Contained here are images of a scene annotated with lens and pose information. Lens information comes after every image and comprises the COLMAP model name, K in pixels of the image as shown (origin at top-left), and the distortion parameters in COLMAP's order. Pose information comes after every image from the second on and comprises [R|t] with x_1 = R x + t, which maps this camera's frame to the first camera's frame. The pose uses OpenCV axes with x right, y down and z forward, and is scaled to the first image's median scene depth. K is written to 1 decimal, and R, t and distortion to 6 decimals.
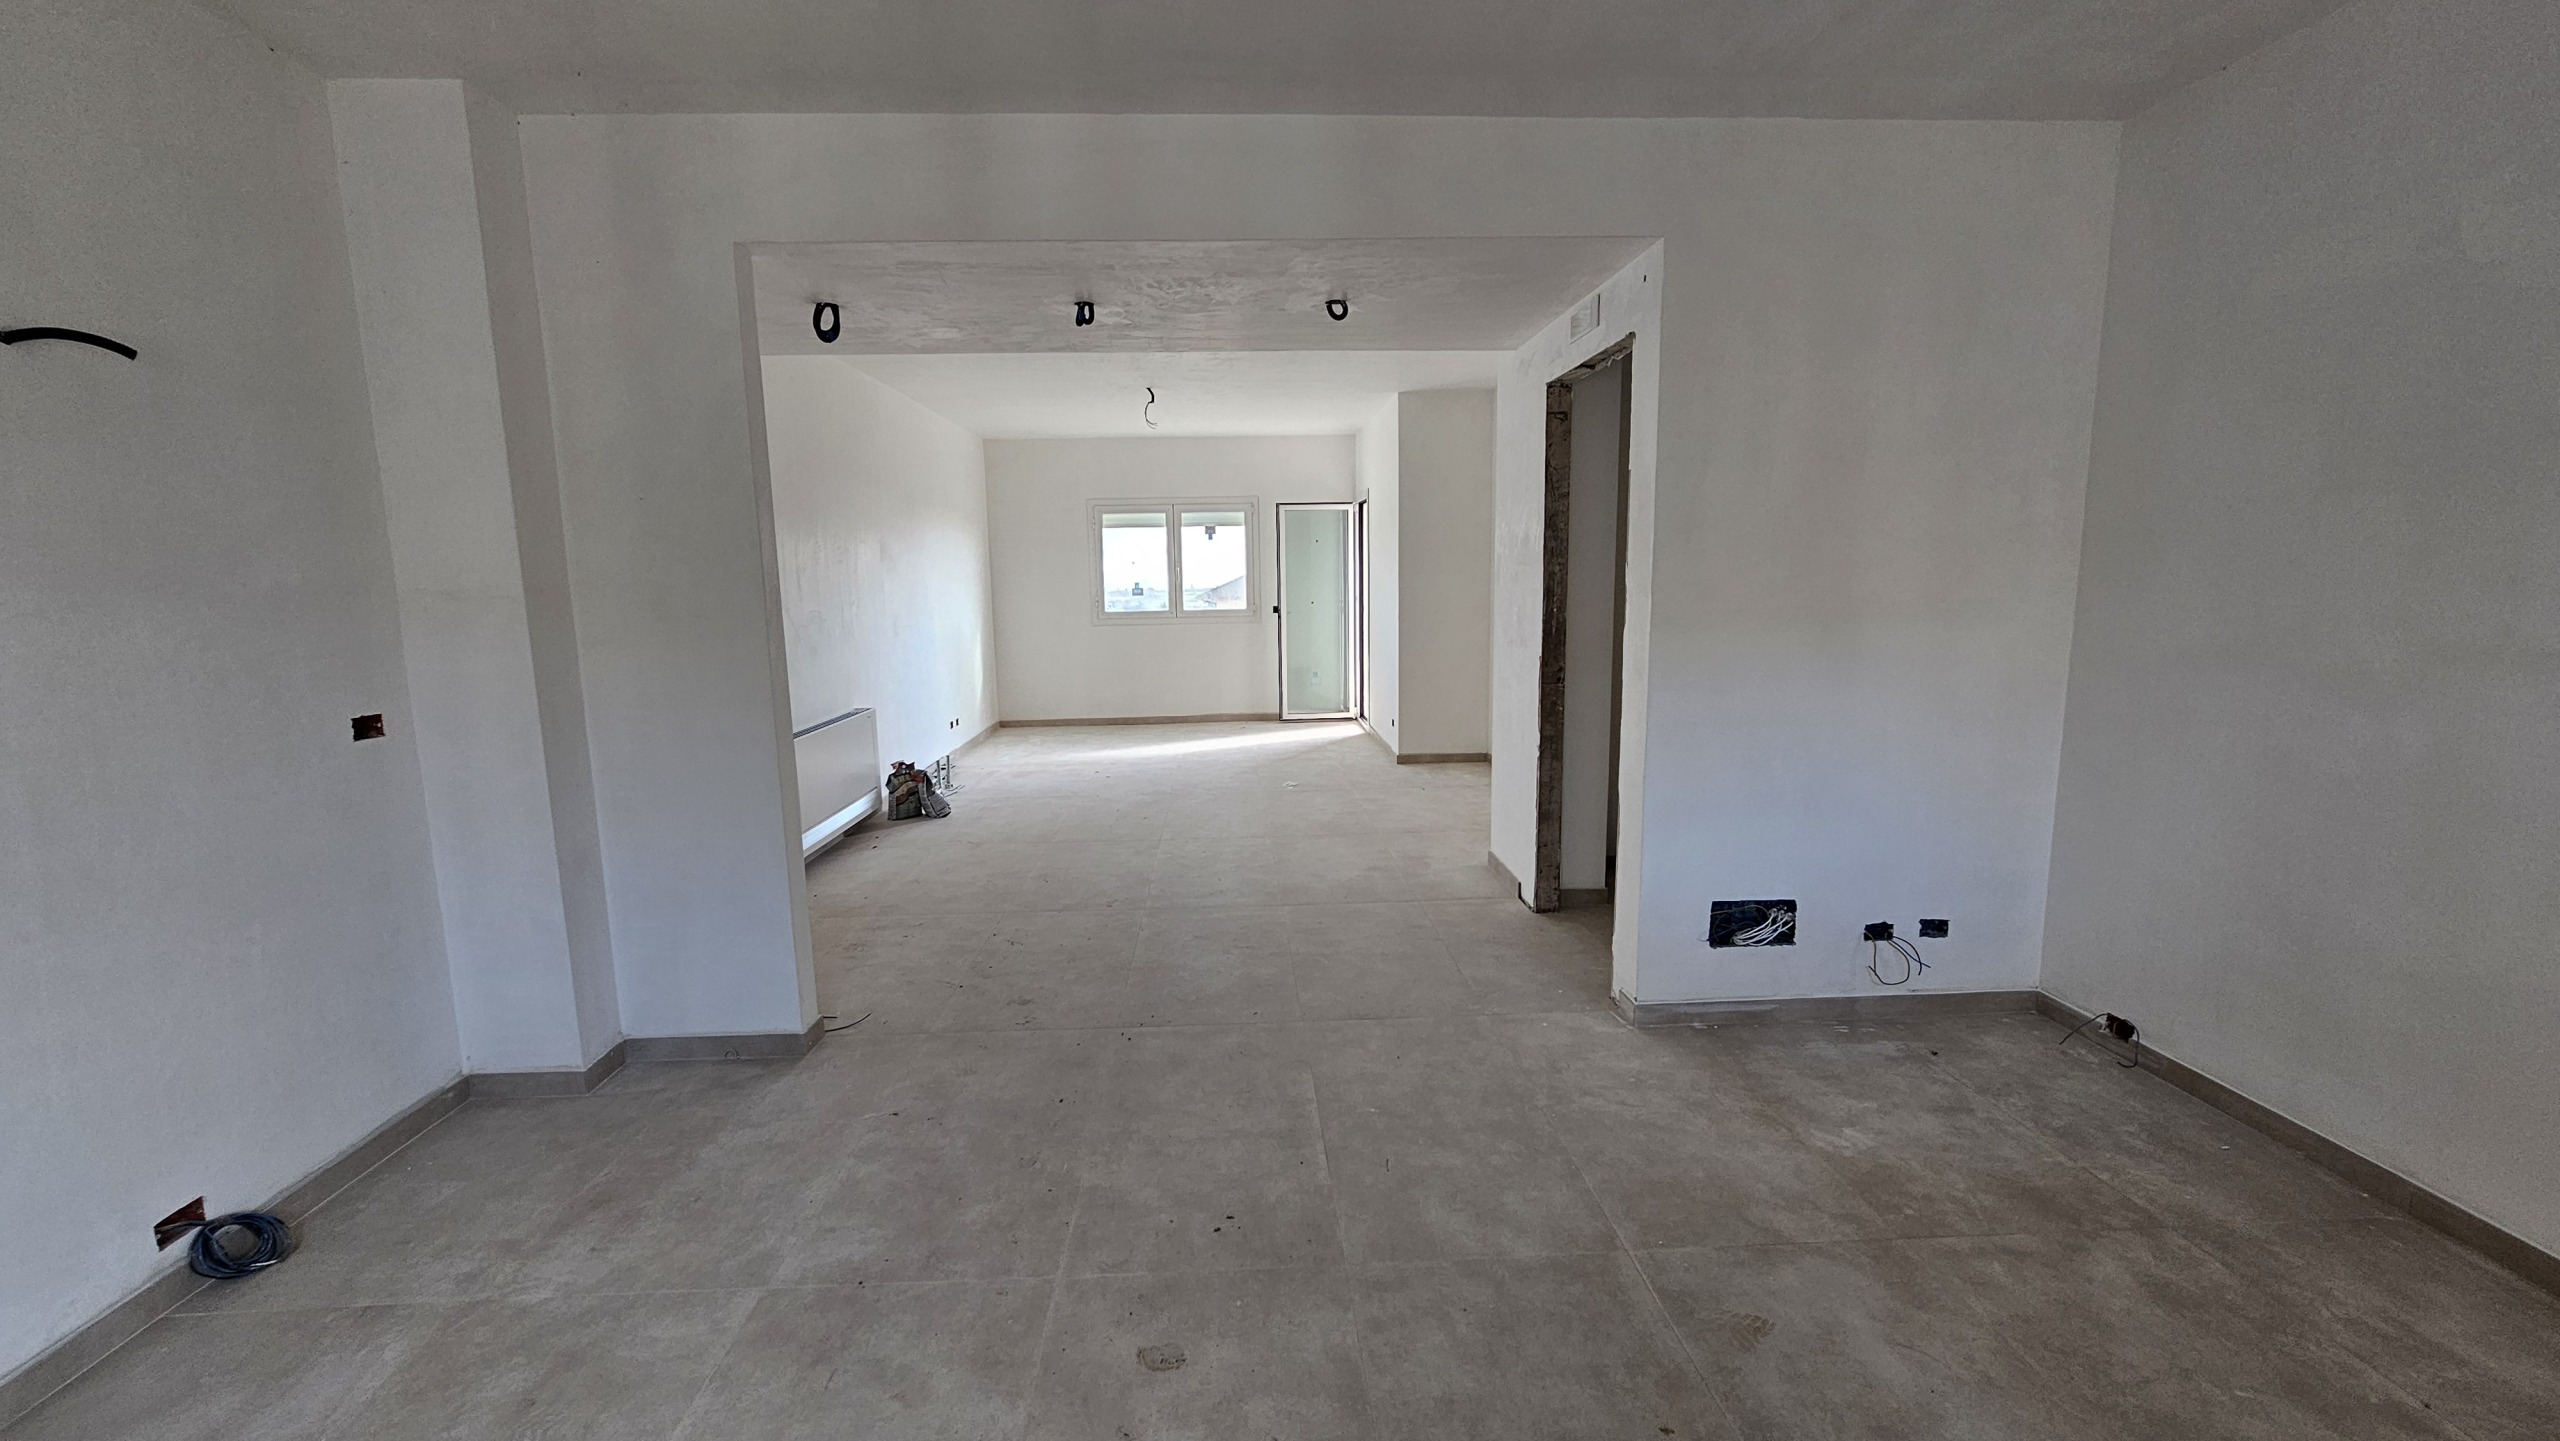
lens RADIAL K [[1073.8, 0, 1280.0], [0, 1073.8, 720.5], [0, 0, 1]] dist [-0.016570, 0.000217]
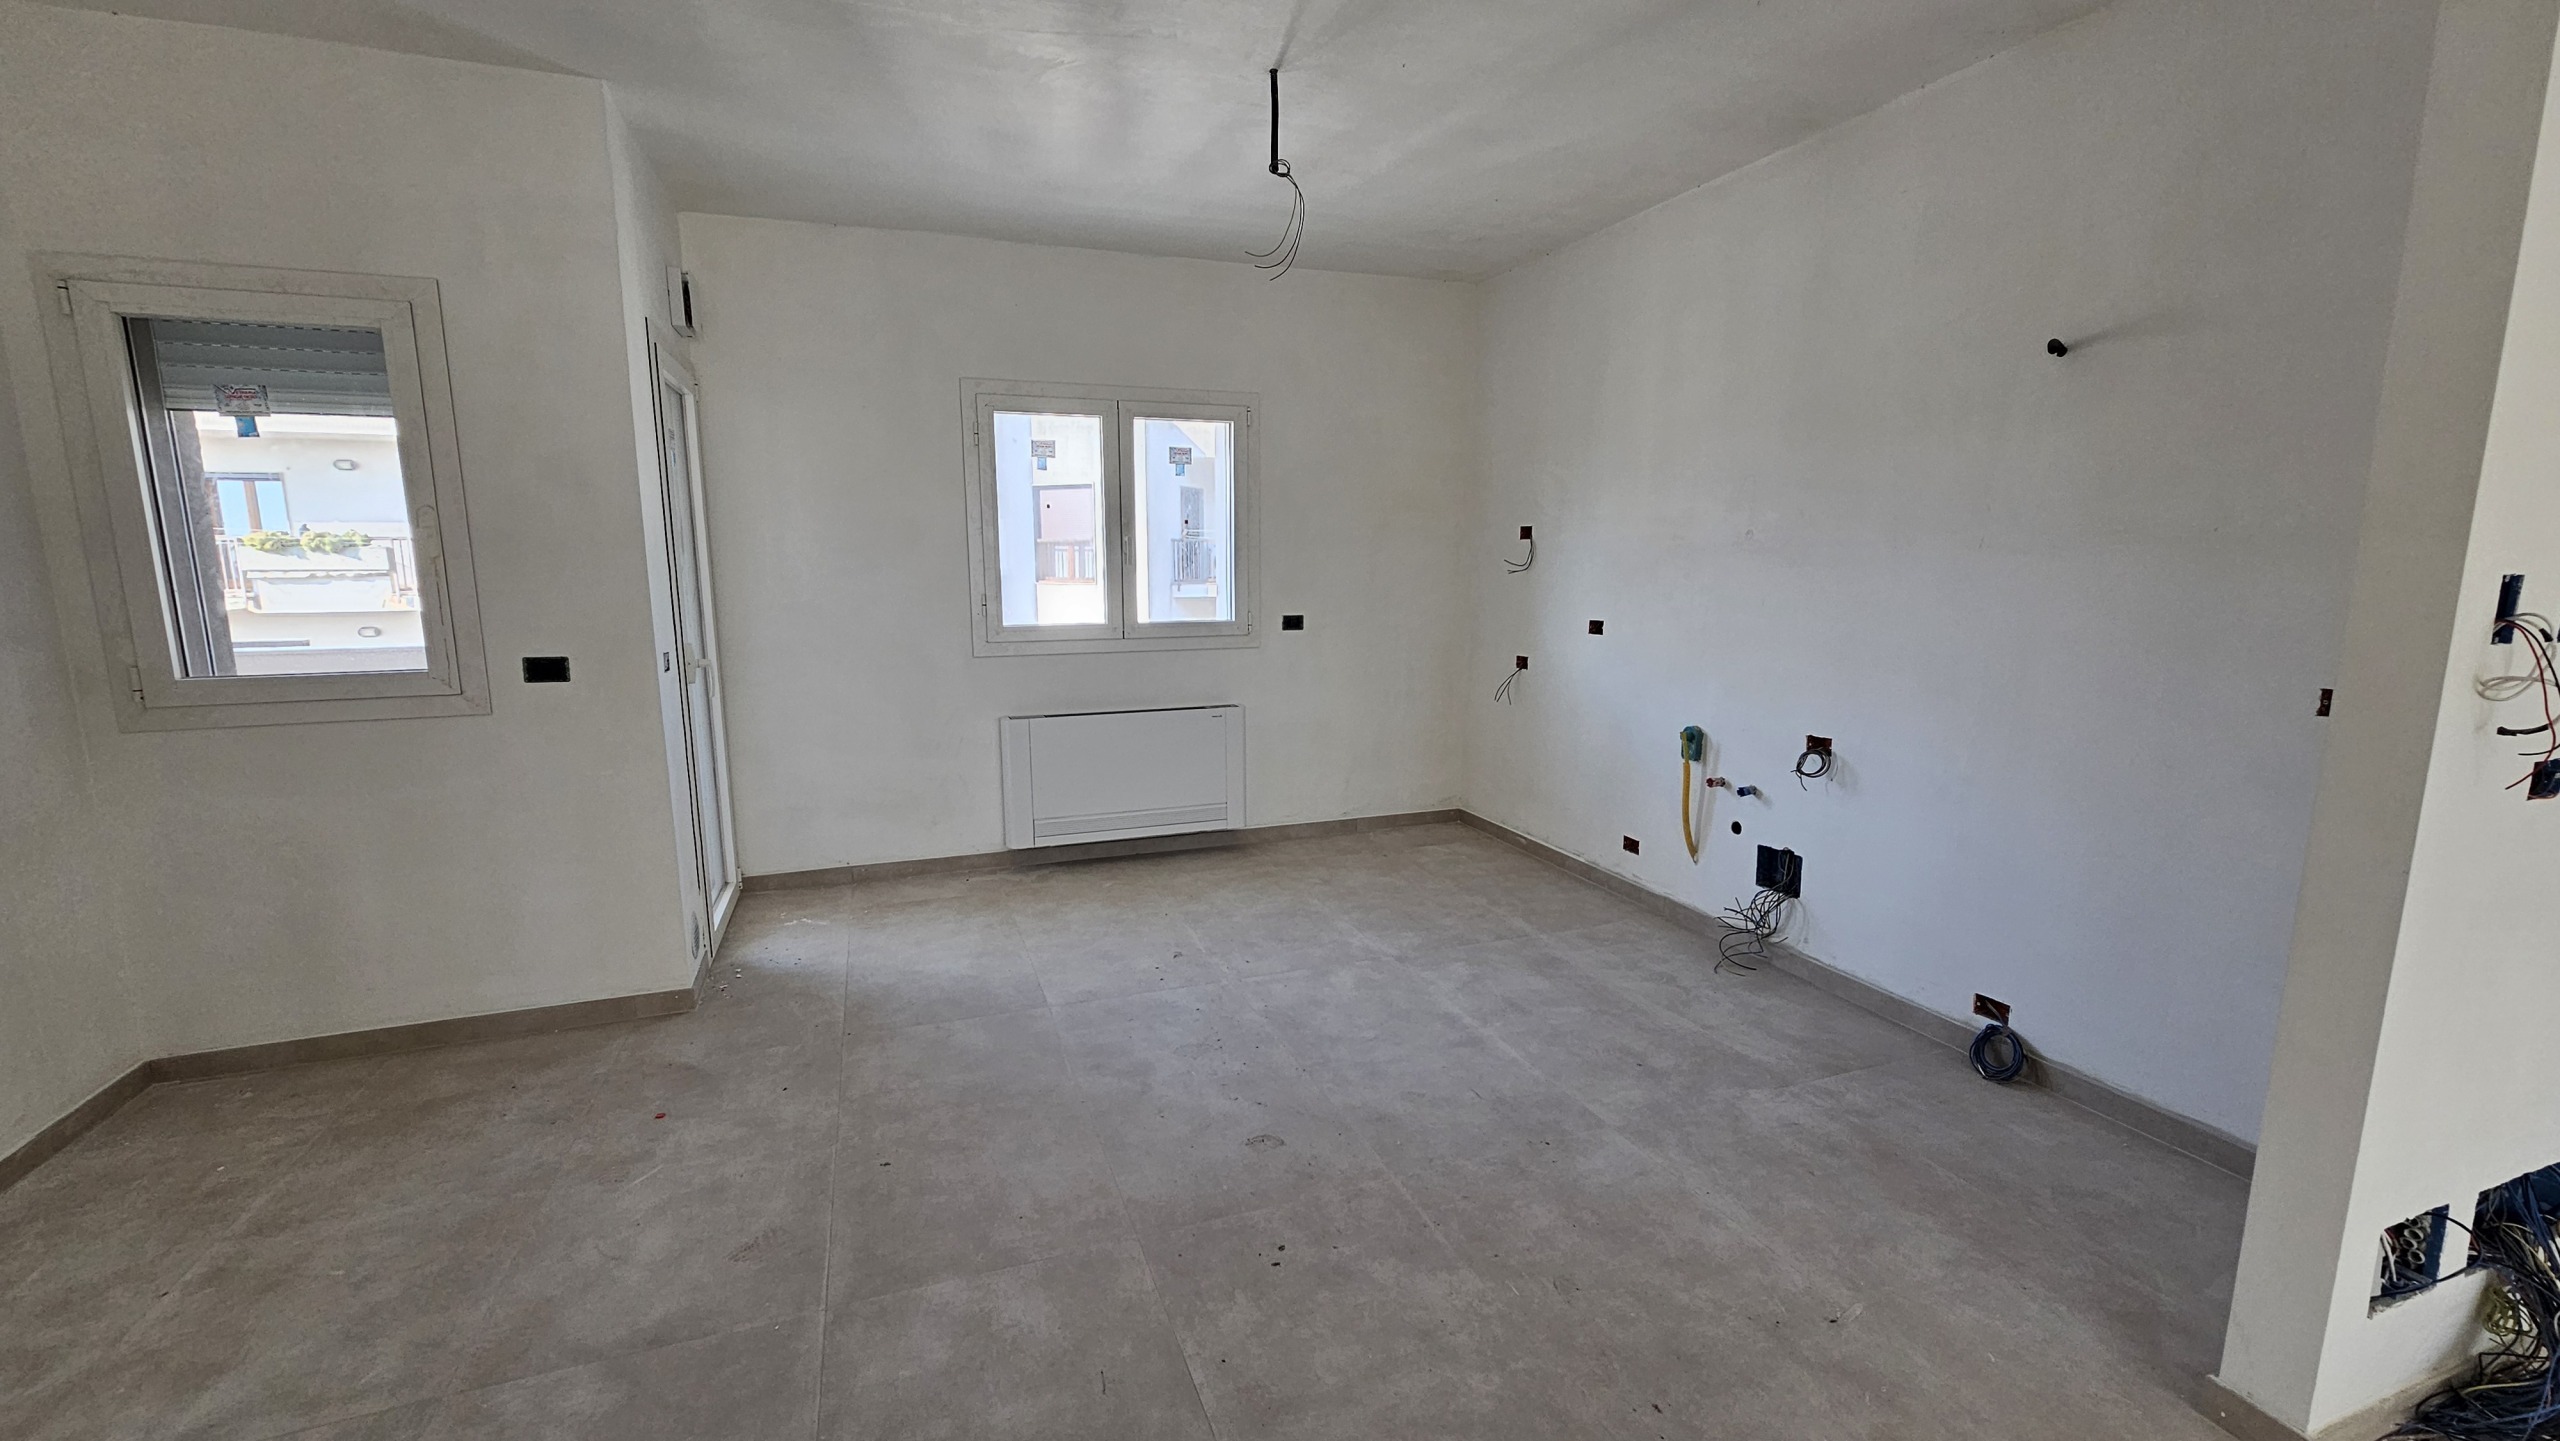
lens RADIAL K [[1073.8, 0, 1280.0], [0, 1073.8, 720.5], [0, 0, 1]] dist [-0.016570, 0.000217]
pose [[-0.954171, 0.064892, -0.292142, 0.187343], [-0.022212, 0.958158, 0.285378, -0.230478], [0.298436, 0.278789, -0.912805, 1.755690]]
